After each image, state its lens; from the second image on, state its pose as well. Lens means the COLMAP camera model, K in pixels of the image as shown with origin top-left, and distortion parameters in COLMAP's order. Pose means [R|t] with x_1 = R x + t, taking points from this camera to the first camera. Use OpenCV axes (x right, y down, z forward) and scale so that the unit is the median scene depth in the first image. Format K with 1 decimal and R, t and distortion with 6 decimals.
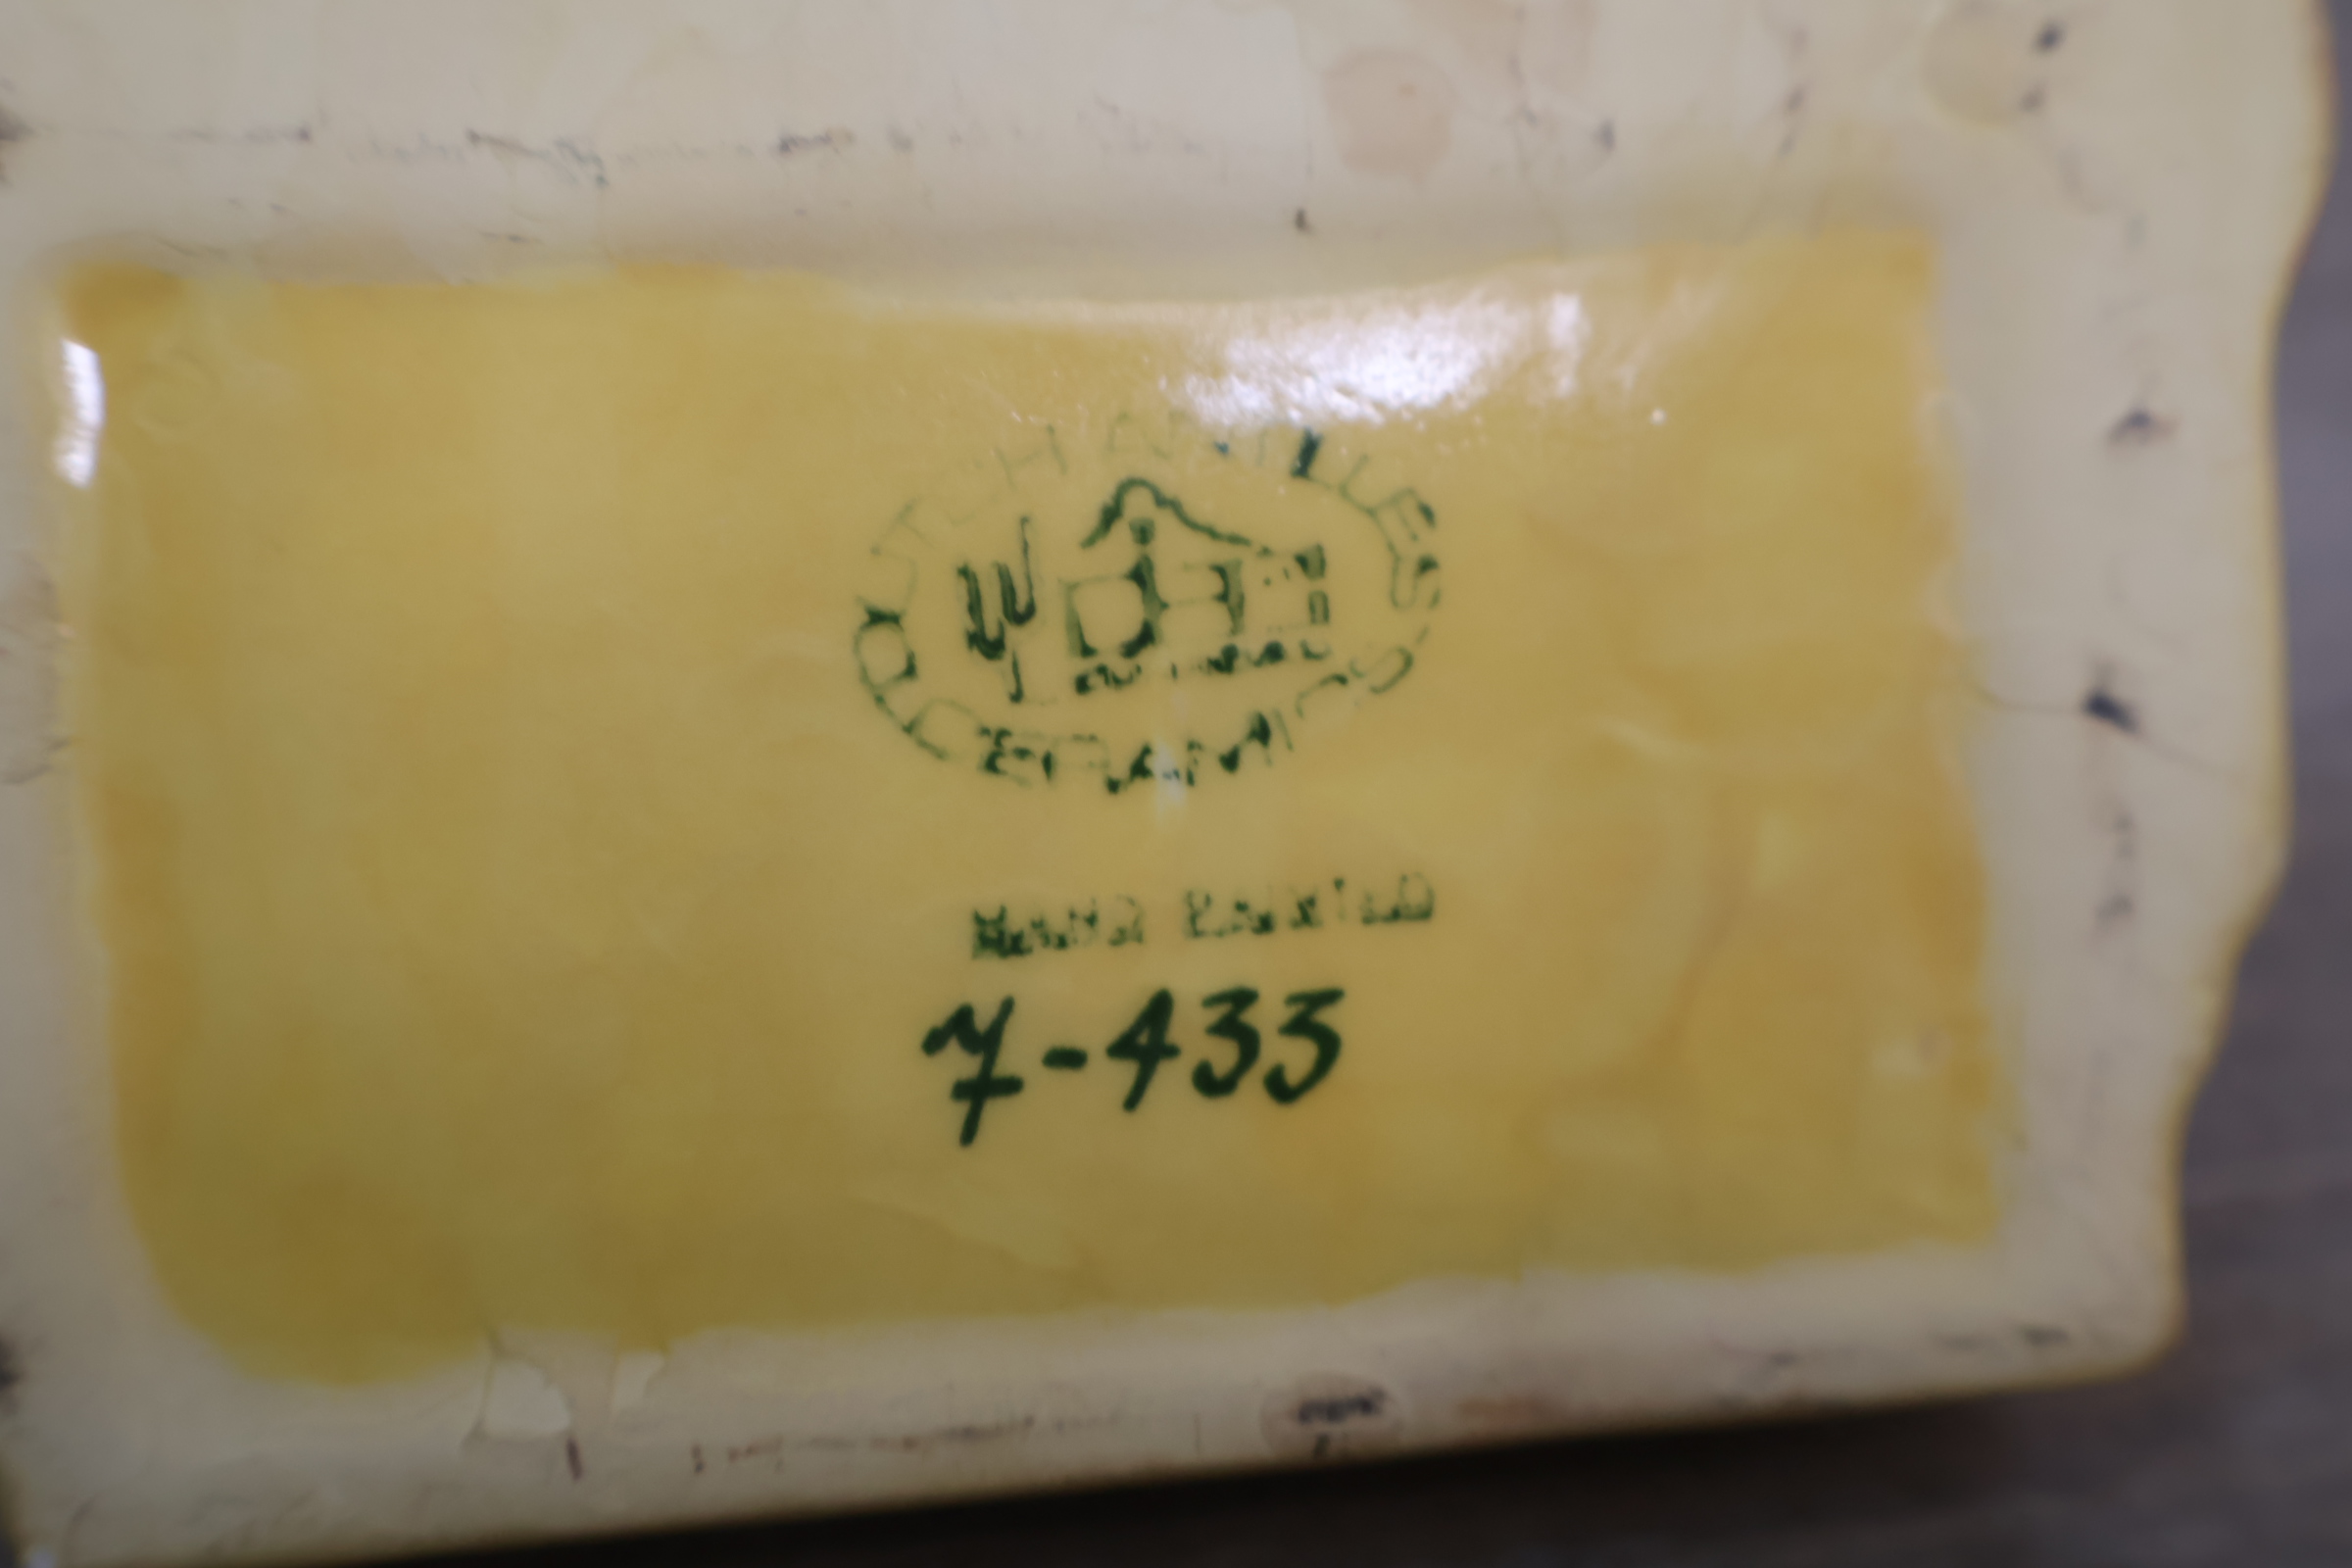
lens RADIAL K [[2460.7, 0, 1184.0], [0, 2460.7, 804.8], [0, 0, 1]] dist [0.004865, 0.000000]
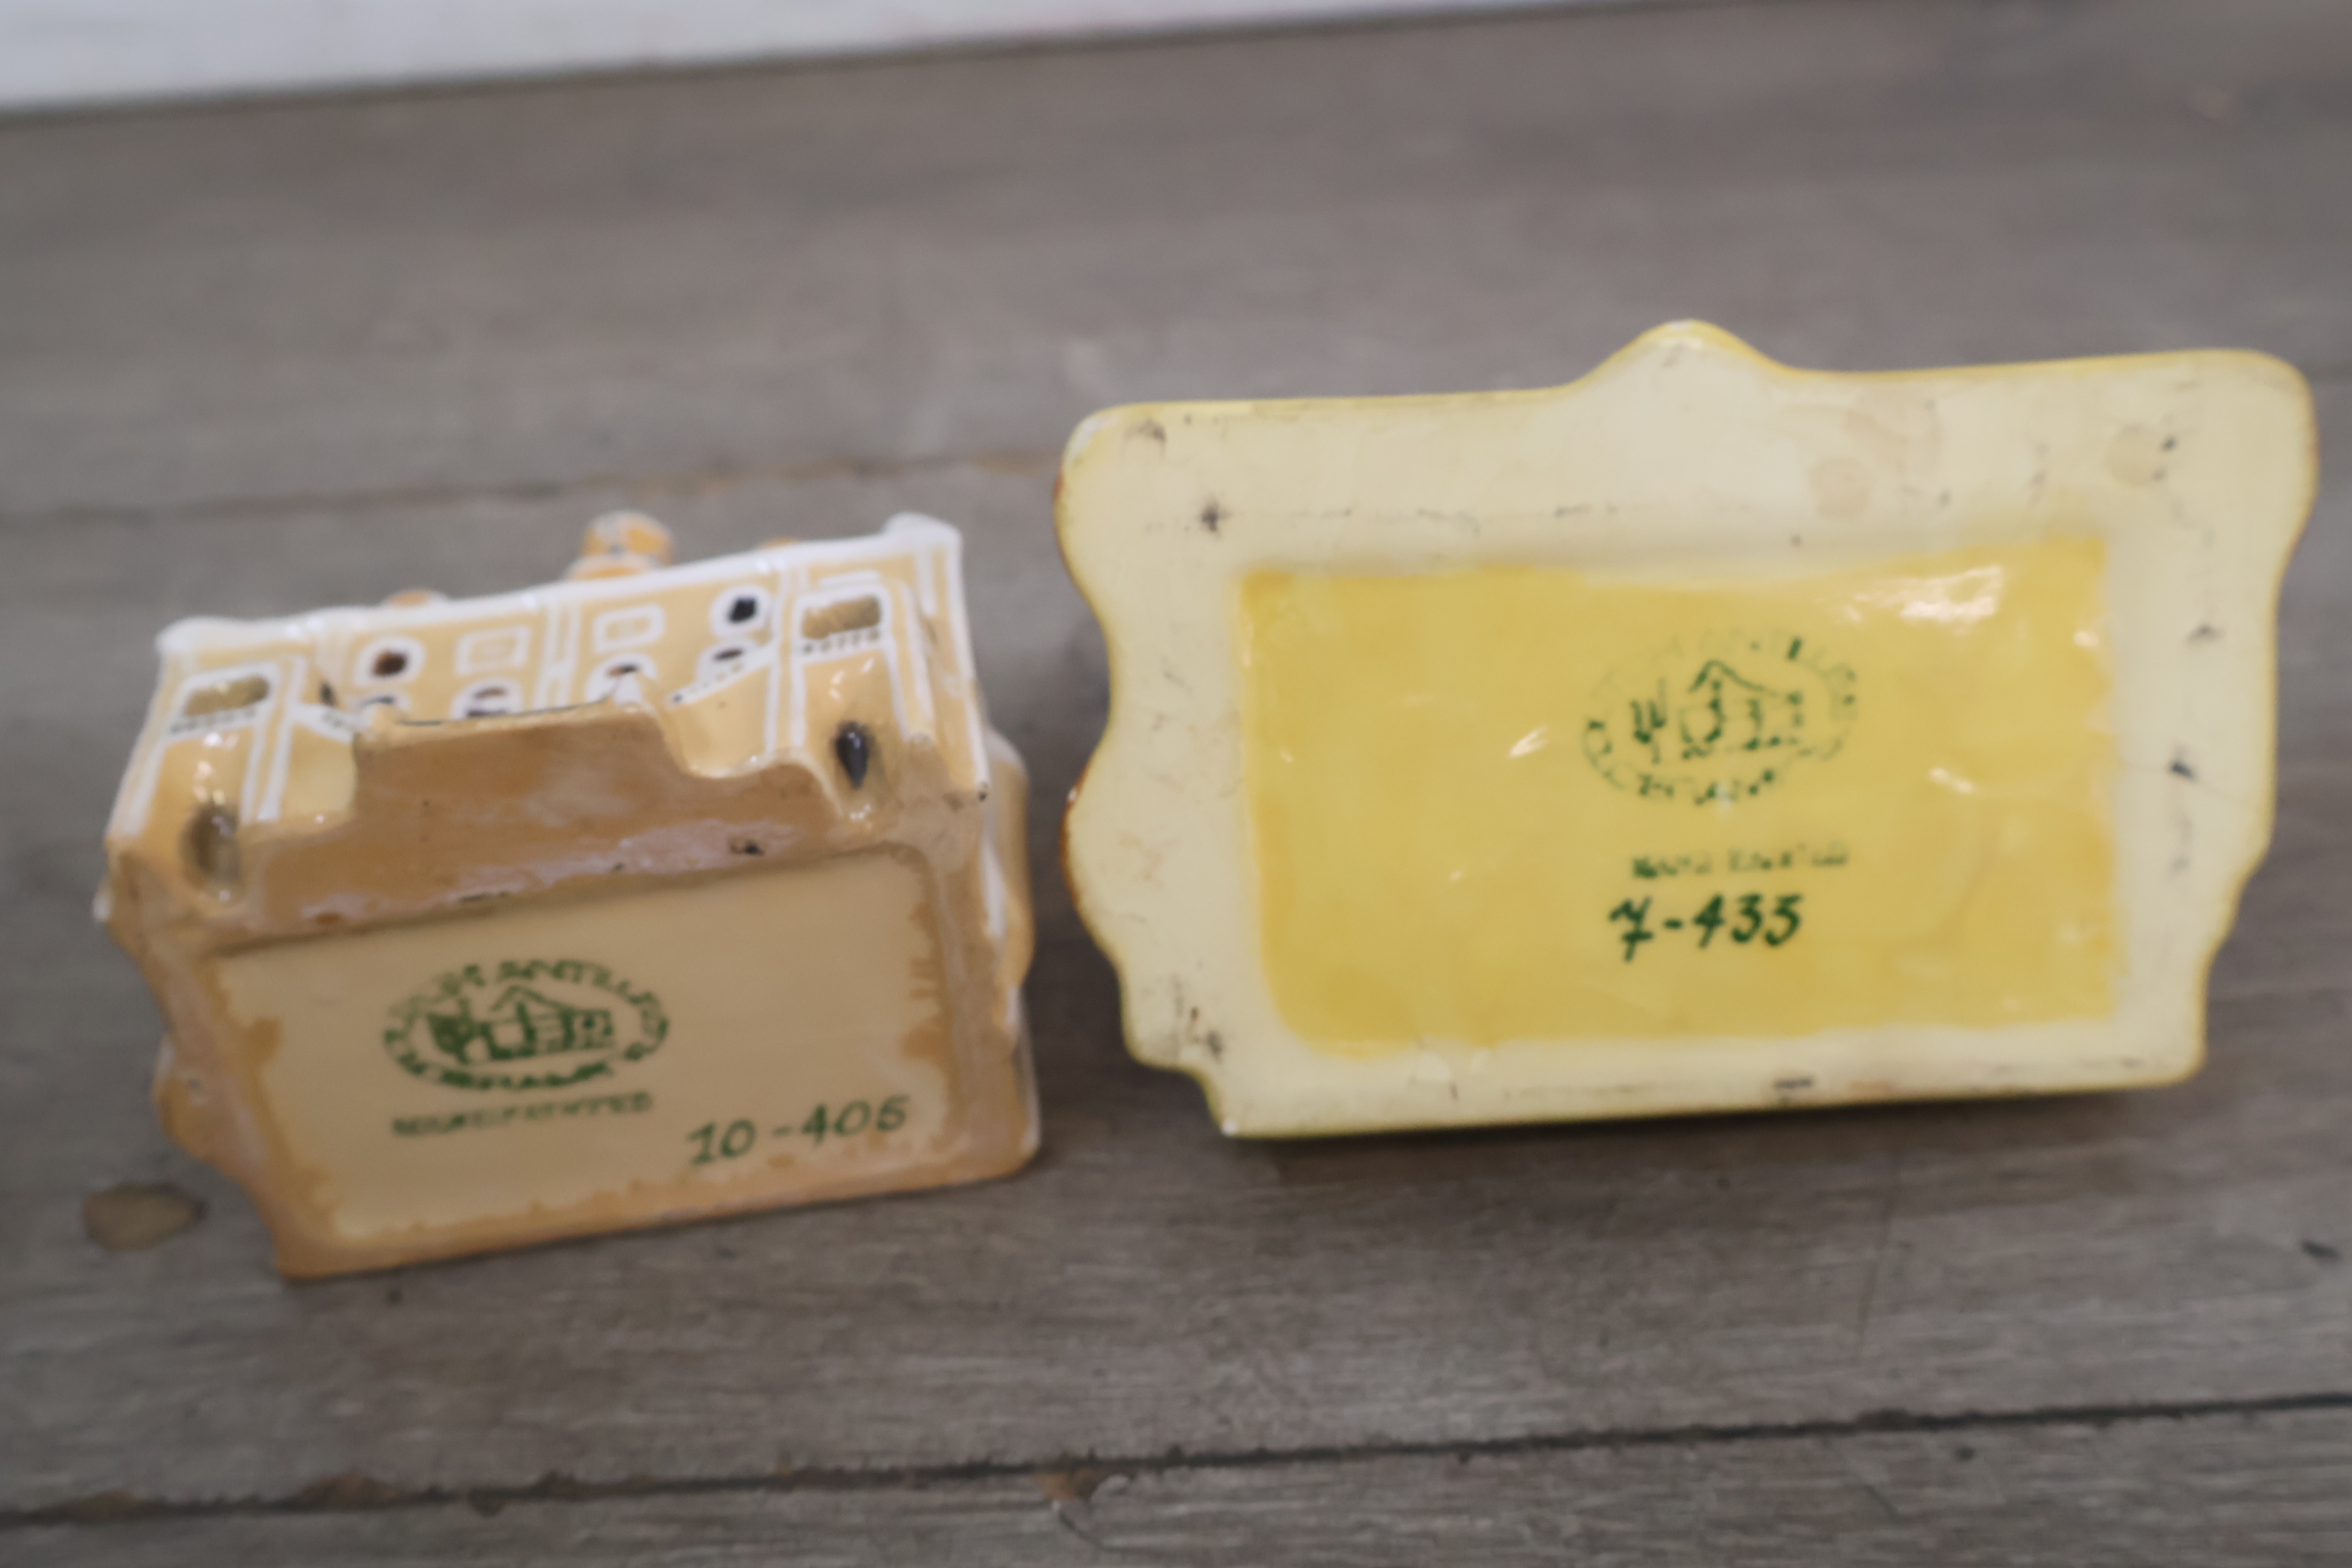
lens RADIAL K [[2460.7, 0, 1159.4], [0, 2460.7, 789.2], [0, 0, 1]] dist [0.004865, 0.000000]
pose [[0.992464, 0.021210, -0.120691, -0.239912], [-0.006855, 0.992973, 0.118140, -0.272567], [0.122348, -0.116422, 0.985635, -1.207124]]
